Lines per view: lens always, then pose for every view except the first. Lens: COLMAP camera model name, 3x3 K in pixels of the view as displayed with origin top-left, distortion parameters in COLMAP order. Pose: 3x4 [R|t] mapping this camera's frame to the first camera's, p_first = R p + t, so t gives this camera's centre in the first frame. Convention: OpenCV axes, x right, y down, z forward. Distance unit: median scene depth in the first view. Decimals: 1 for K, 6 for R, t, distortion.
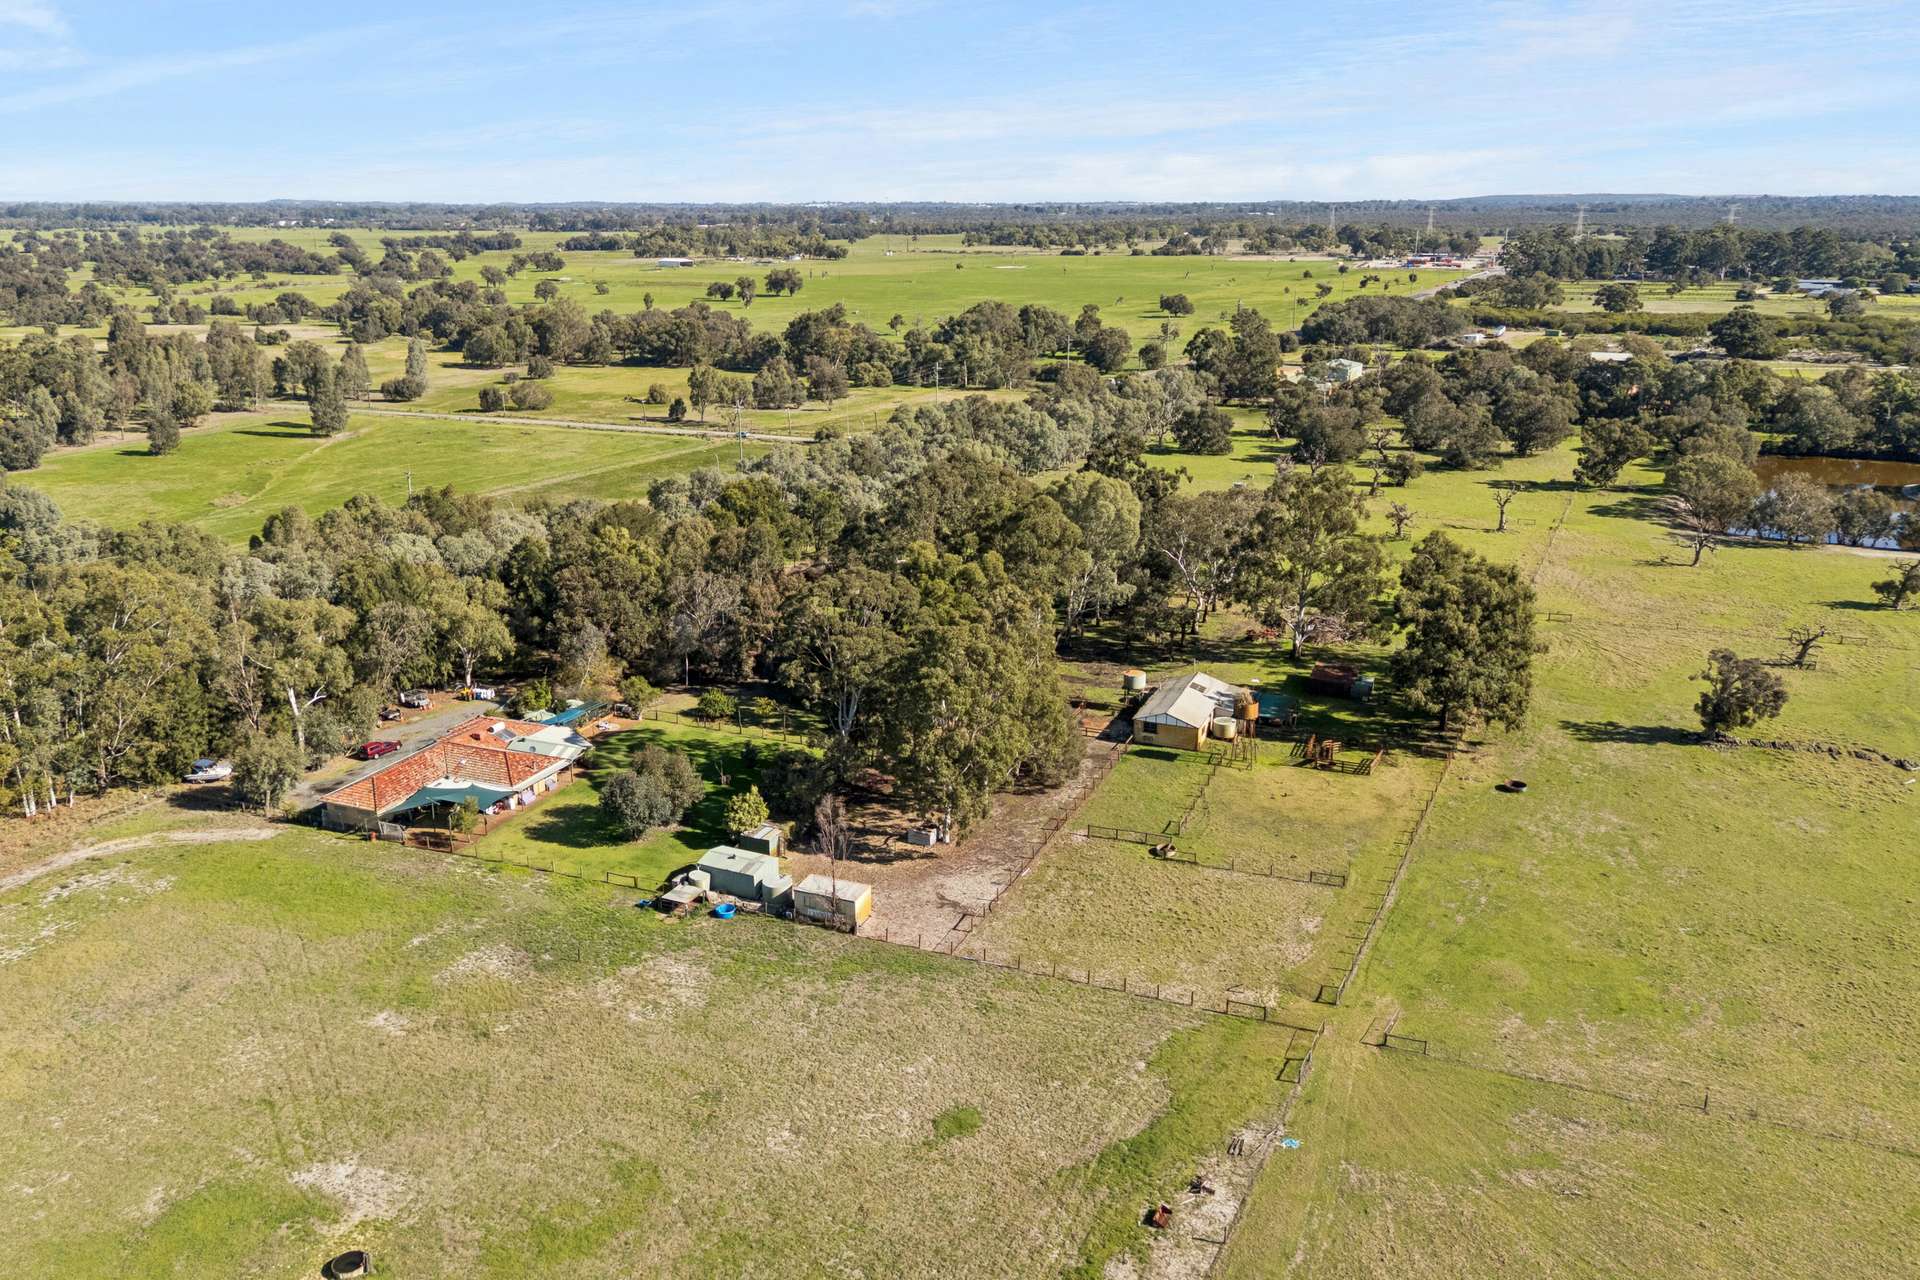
lens RADIAL K [[1418.2, 0, 960.7], [0, 1418.2, 612.6], [0, 0, 1]] dist [0.080398, -0.078188]
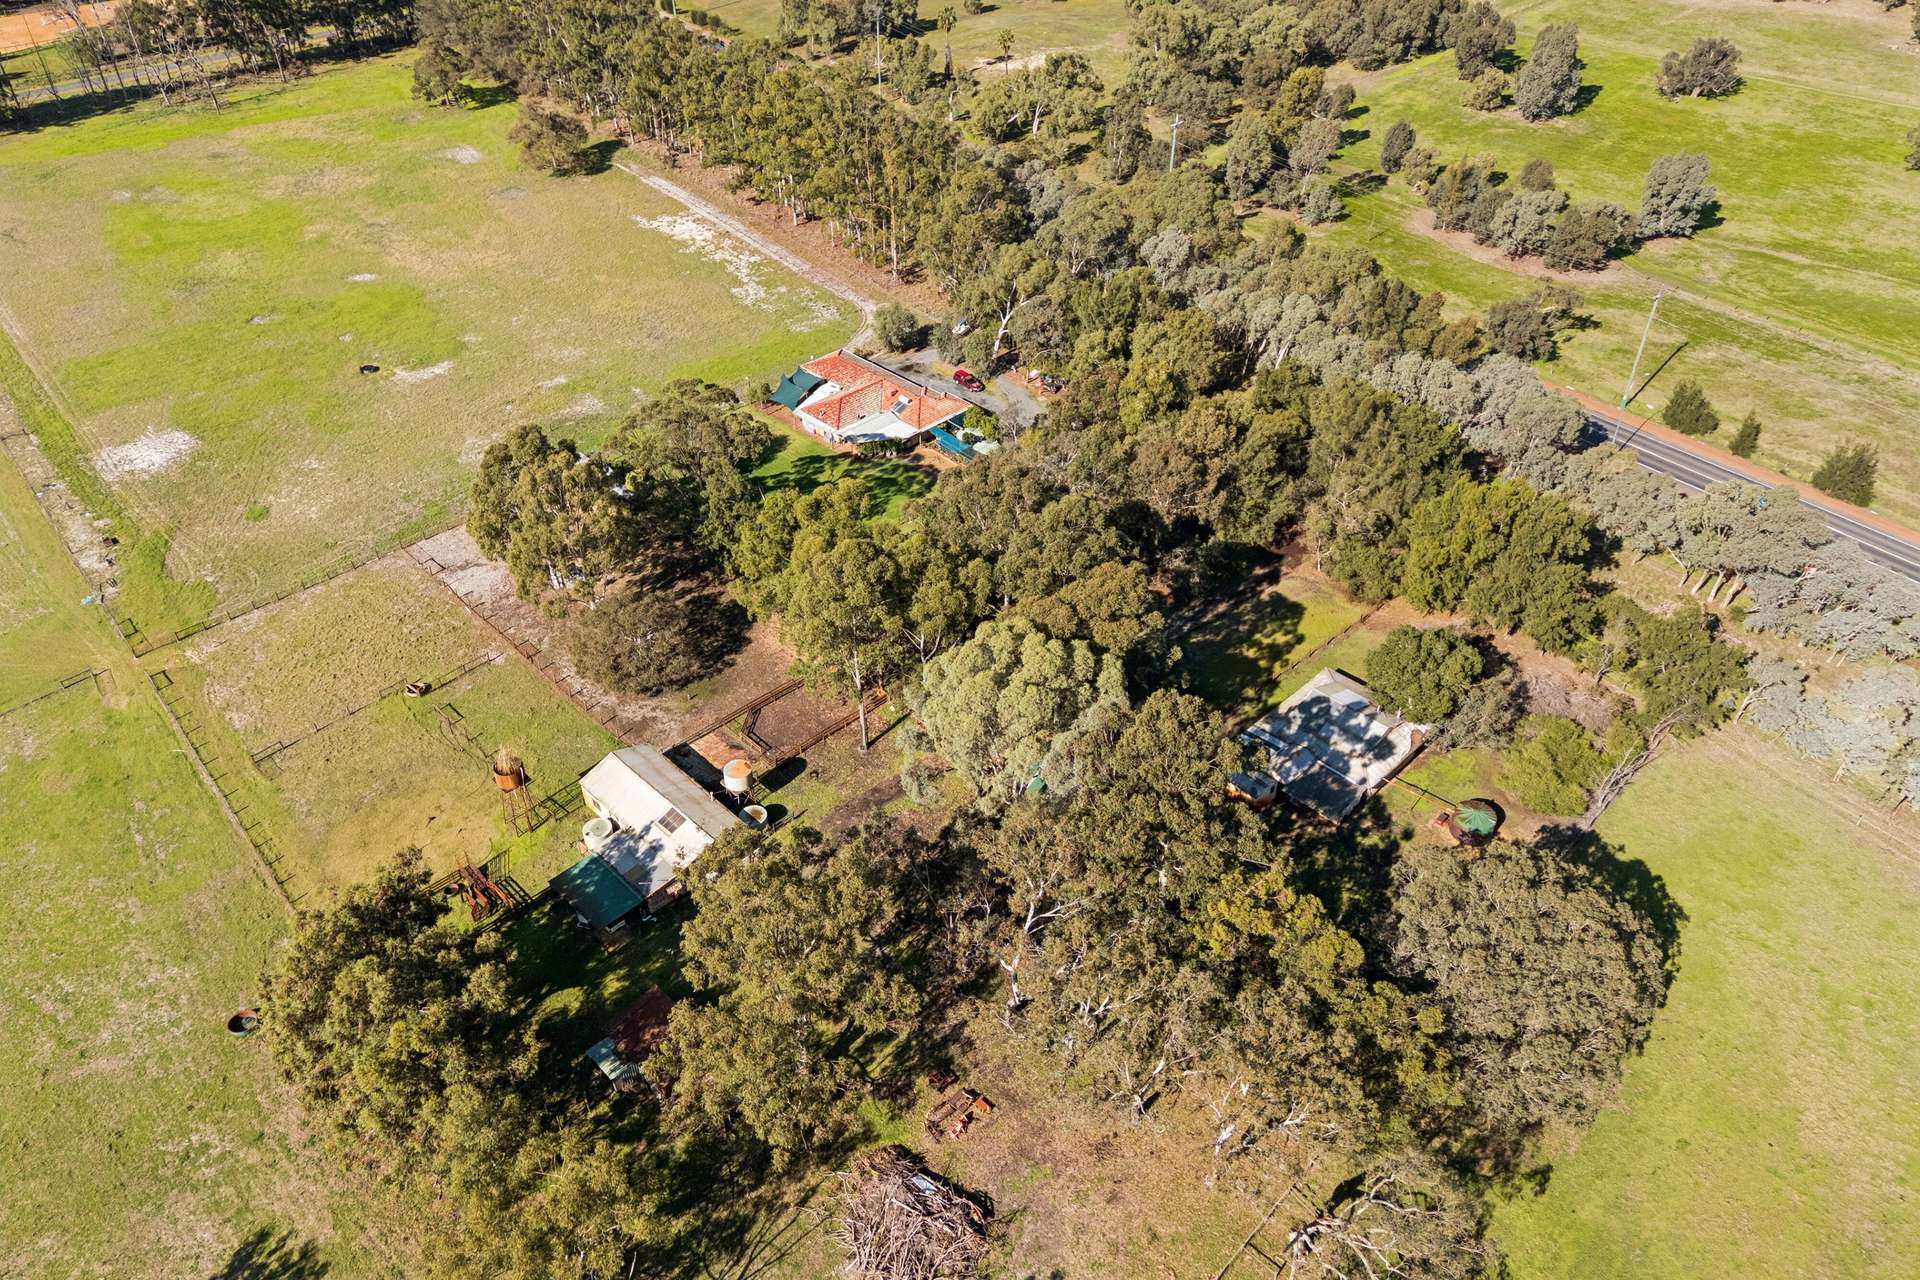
lens RADIAL K [[1354.9, 0, 974.0], [0, 1354.9, 688.1], [0, 0, 1]] dist [0.070180, -0.060149]
pose [[-0.391738, 0.596063, -0.700893, 0.573227], [-0.243231, 0.667585, 0.703682, -0.546521], [0.887345, 0.446137, -0.116537, 1.205400]]
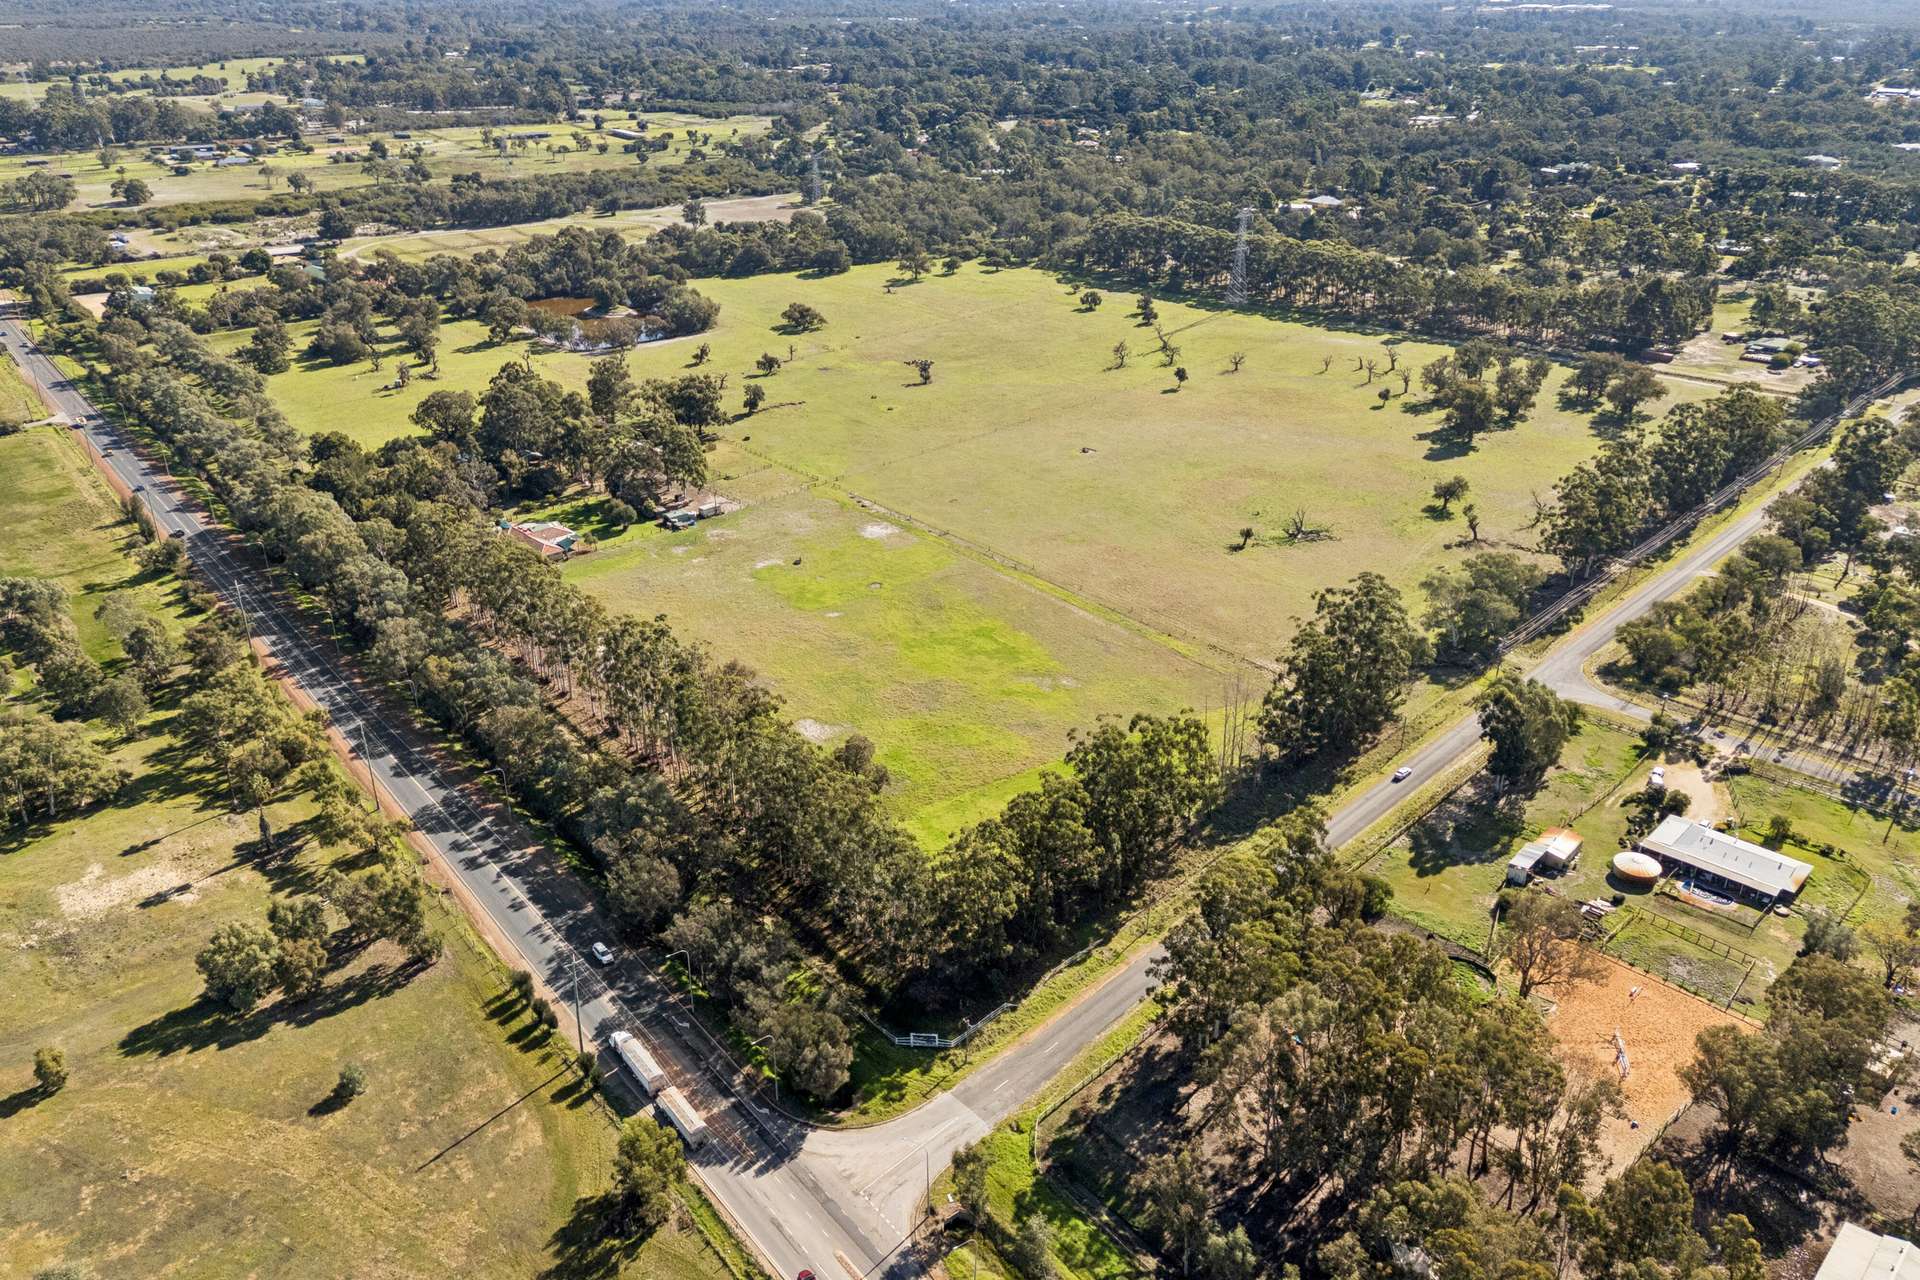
lens RADIAL K [[1397.0, 0, 960.0], [0, 1397.0, 640.0], [0, 0, 1]] dist [0.077495, -0.069312]
pose [[0.385674, -0.393662, 0.834437, -2.031713], [0.252827, 0.914881, 0.314757, -0.304117], [-0.887318, 0.089575, 0.452374, -0.749756]]
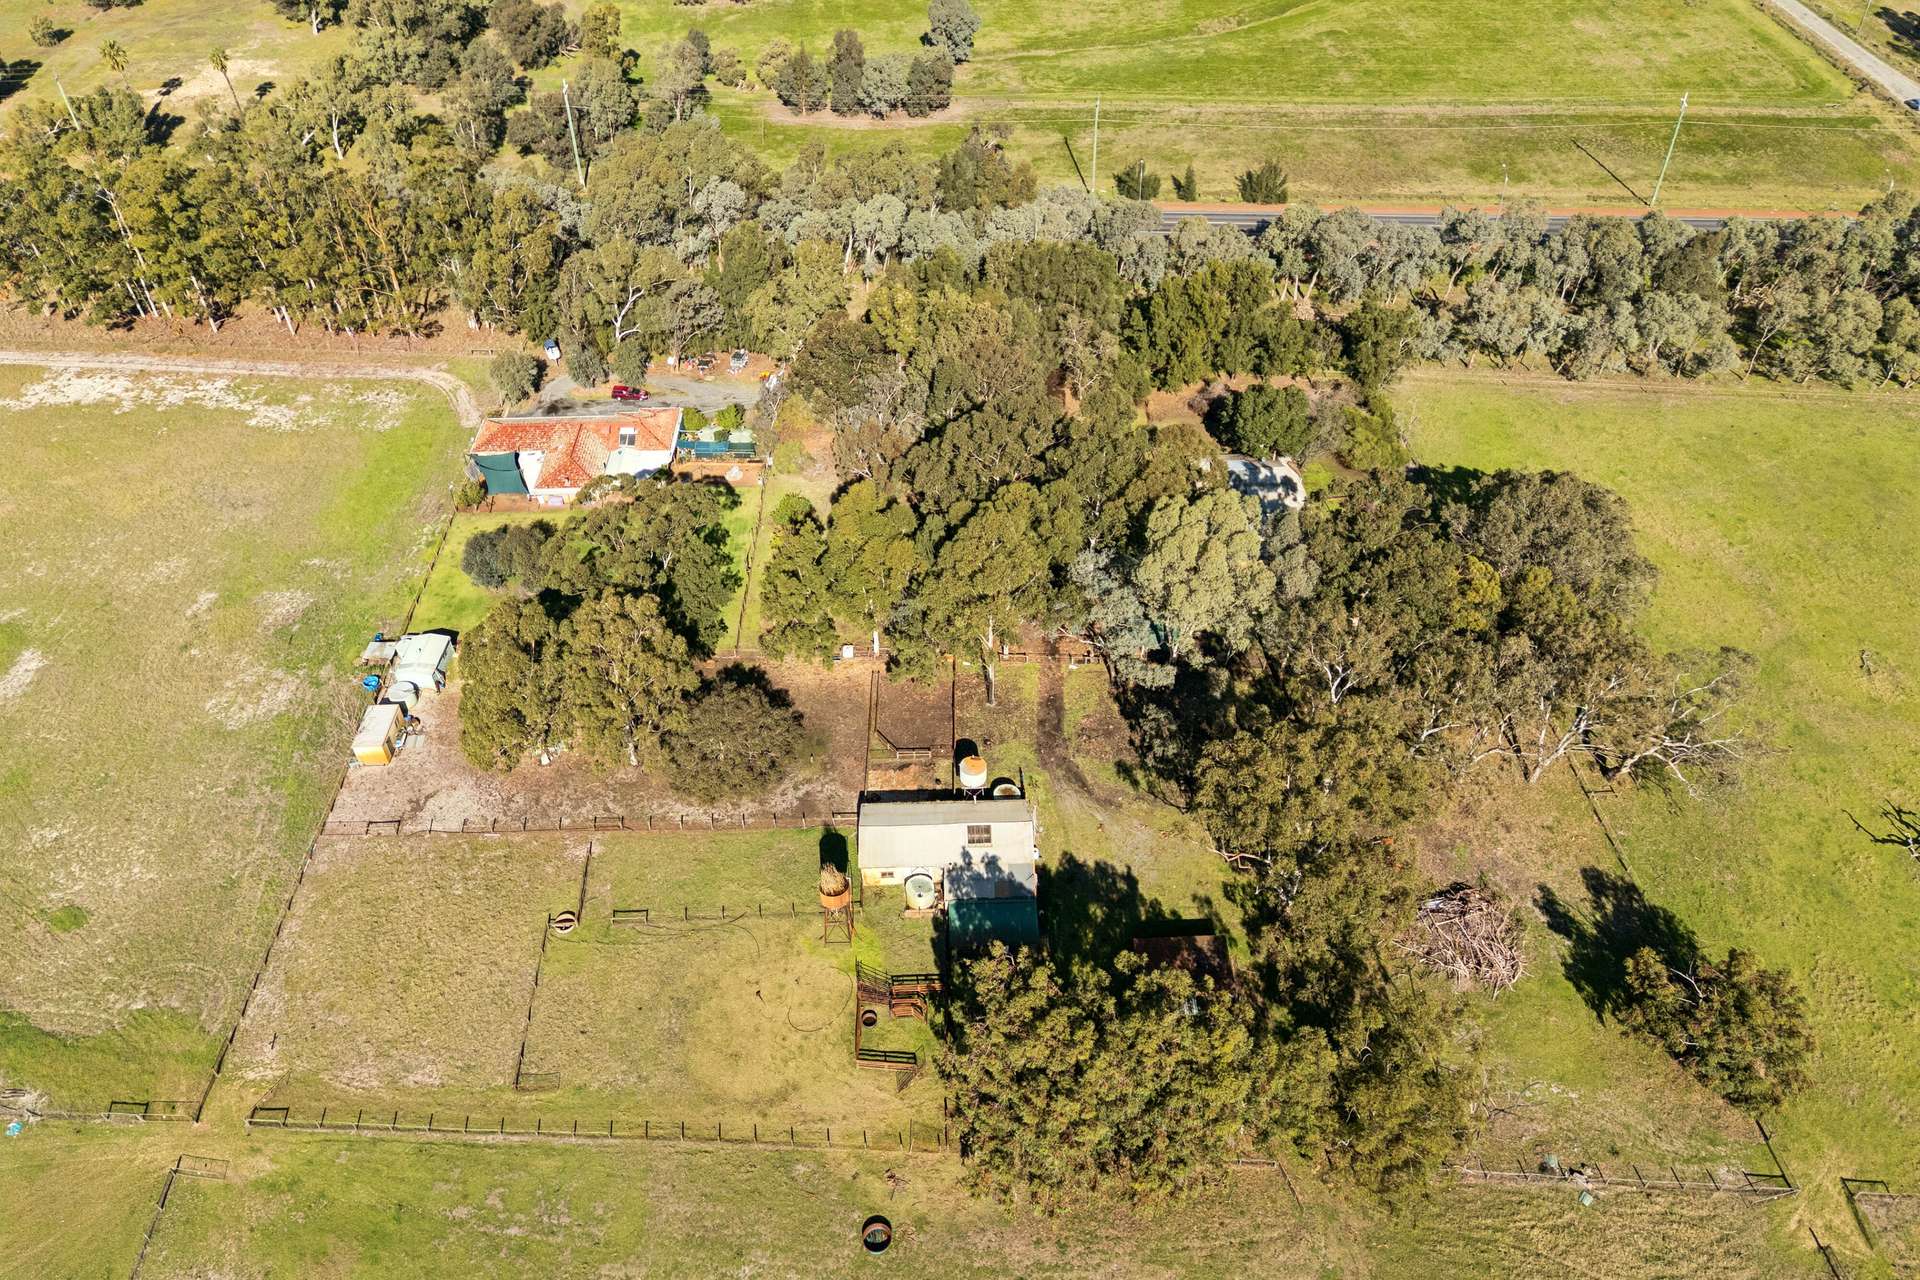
lens RADIAL K [[1403.3, 0, 969.5], [0, 1403.3, 629.4], [0, 0, 1]] dist [0.063690, -0.047951]
pose [[0.401234, 0.612093, -0.681435, 0.626526], [-0.235701, 0.787886, 0.568929, -0.477361], [0.885131, -0.067659, 0.460397, 0.653692]]
